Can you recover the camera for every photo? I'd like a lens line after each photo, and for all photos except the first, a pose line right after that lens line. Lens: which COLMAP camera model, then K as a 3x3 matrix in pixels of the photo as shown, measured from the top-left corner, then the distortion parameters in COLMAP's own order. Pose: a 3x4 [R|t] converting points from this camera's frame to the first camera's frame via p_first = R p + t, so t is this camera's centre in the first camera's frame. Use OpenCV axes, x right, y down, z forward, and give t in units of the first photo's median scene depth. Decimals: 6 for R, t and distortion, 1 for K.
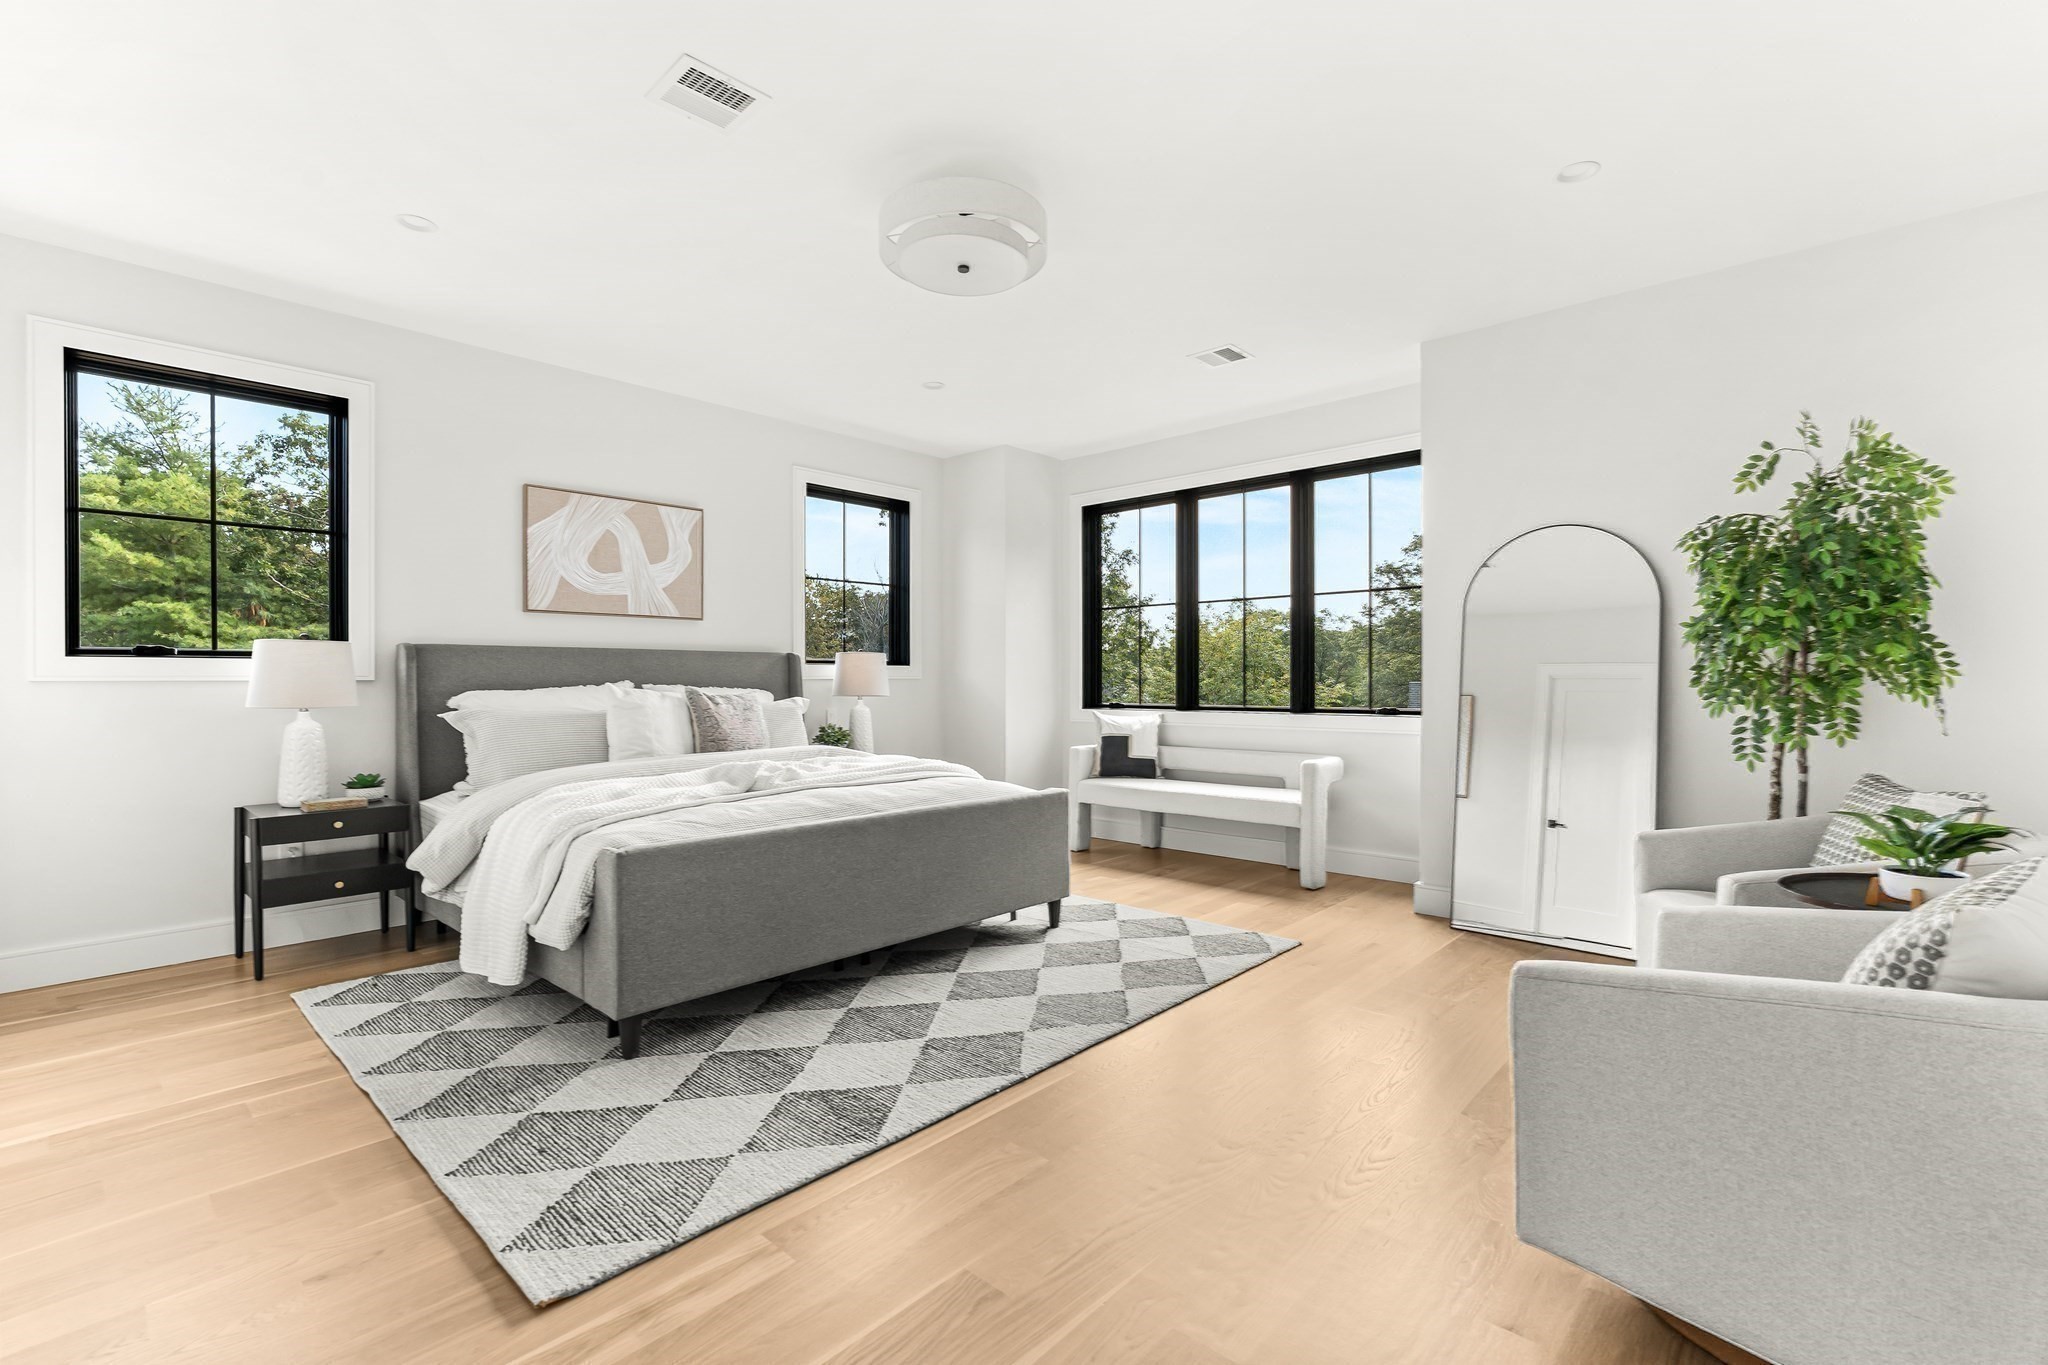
lens RADIAL K [[901.7, 0, 1024.0], [0, 901.7, 682.5], [0, 0, 1]] dist [-0.011492, 0.000221]
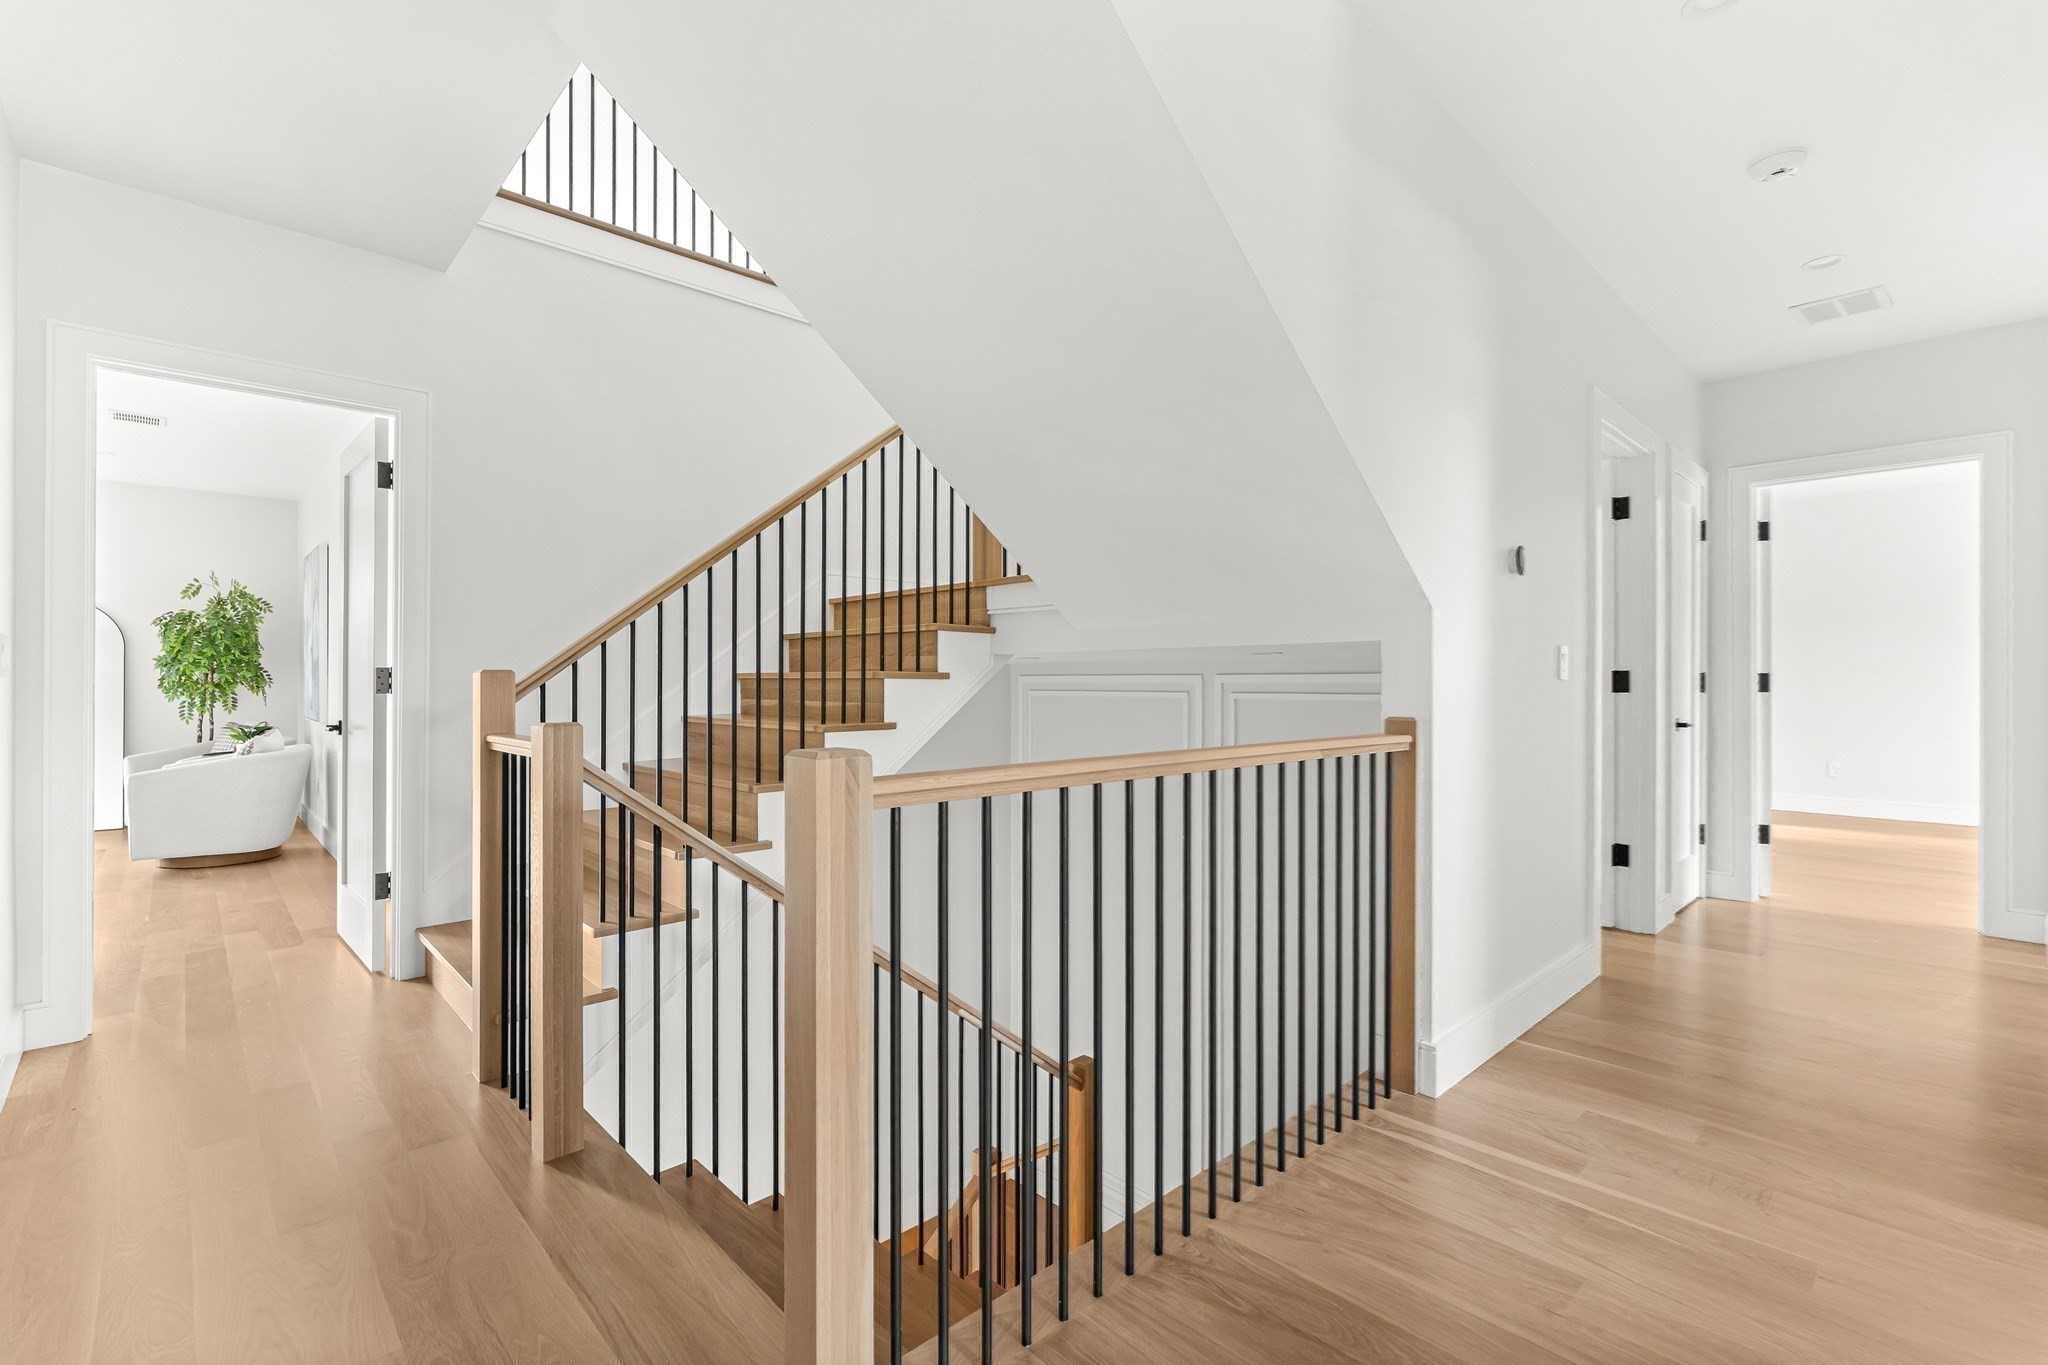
lens RADIAL K [[901.7, 0, 1024.0], [0, 901.7, 682.5], [0, 0, 1]] dist [-0.011492, 0.000221]
pose [[0.145531, 0.003331, 0.989348, -1.147443], [0.006077, 0.999972, -0.004260, 0.013477], [-0.989335, 0.006632, 0.145507, -1.464340]]
